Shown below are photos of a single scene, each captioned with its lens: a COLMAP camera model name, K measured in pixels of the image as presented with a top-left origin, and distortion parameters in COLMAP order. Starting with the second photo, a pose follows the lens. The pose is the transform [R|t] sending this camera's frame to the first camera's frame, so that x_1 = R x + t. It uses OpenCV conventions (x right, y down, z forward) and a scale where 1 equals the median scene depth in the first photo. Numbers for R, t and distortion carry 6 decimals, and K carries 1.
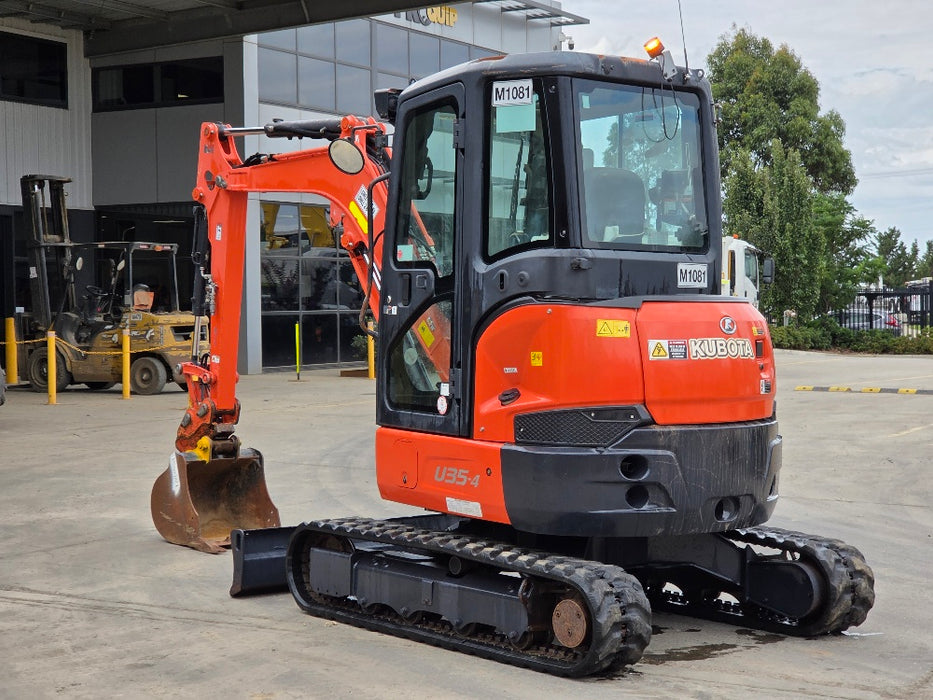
lens RADIAL K [[1767.7, 0, 463.1], [0, 1767.7, 342.9], [0, 0, 1]] dist [-0.000809, 0.000000]
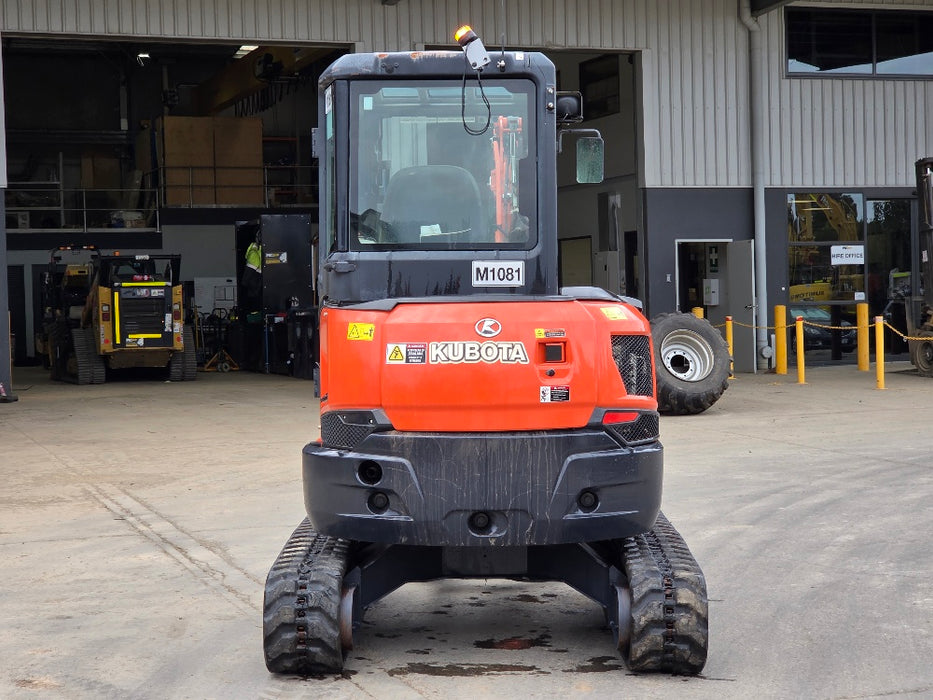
lens RADIAL K [[1767.7, 0, 471.7], [0, 1767.7, 350.7], [0, 0, 1]] dist [-0.000809, 0.000000]
pose [[0.751010, 0.007792, -0.660245, 0.764747], [0.004082, 0.999856, 0.016444, -0.013187], [0.660278, -0.015045, 0.750870, 0.288748]]
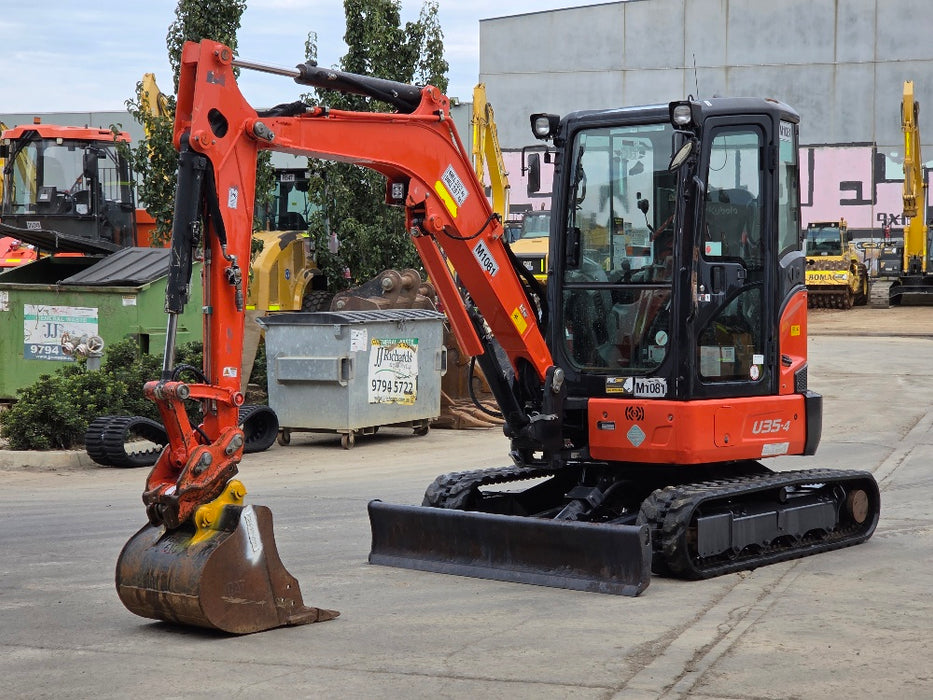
lens RADIAL K [[1767.7, 0, 465.7], [0, 1767.7, 354.3], [0, 0, 1]] dist [-0.000809, 0.000000]
pose [[-0.180635, -0.047013, 0.982426, -1.243078], [0.020304, 0.998466, 0.051514, -0.047617], [-0.983341, 0.029252, -0.179403, 1.477510]]
